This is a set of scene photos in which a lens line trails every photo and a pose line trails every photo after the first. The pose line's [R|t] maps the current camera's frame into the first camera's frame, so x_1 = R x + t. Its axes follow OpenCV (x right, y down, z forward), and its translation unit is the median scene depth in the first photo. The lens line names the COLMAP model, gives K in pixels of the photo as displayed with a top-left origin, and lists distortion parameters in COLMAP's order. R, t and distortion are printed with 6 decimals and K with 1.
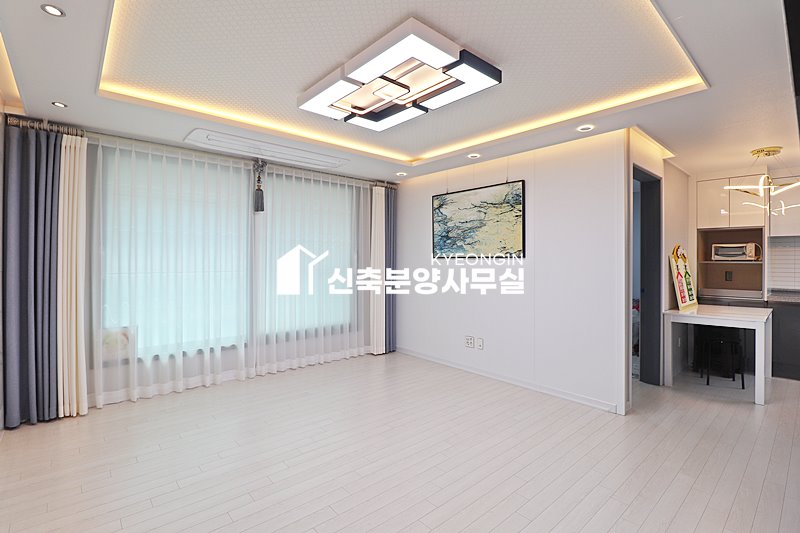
lens RADIAL K [[372.2, 0, 398.3], [0, 372.2, 260.6], [0, 0, 1]] dist [0.001712, -0.010965]
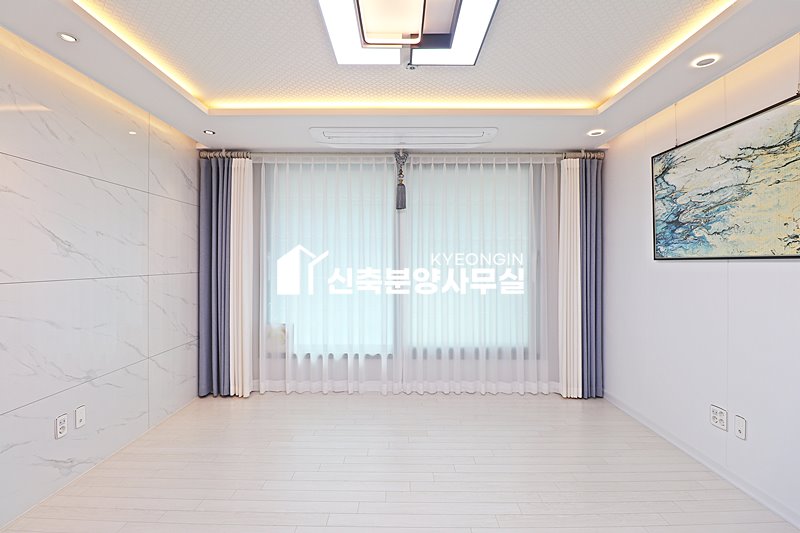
lens RADIAL K [[372.2, 0, 401.3], [0, 372.2, 262.5], [0, 0, 1]] dist [0.001712, -0.010965]
pose [[0.752328, -0.002021, -0.658786, 0.215399], [0.000326, 0.999996, -0.002696, -0.001257], [0.658789, 0.001814, 0.752325, 0.331009]]
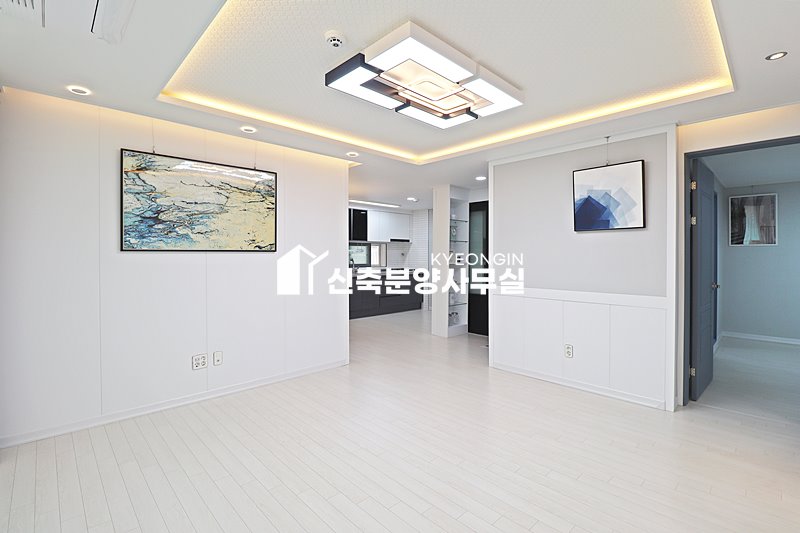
lens RADIAL K [[372.2, 0, 398.1], [0, 372.2, 258.0], [0, 0, 1]] dist [0.001712, -0.010965]
pose [[-0.046758, -0.012762, 0.998825, -0.630746], [0.001434, 0.999916, 0.012843, -0.003111], [-0.998905, 0.002033, -0.046735, 0.684677]]
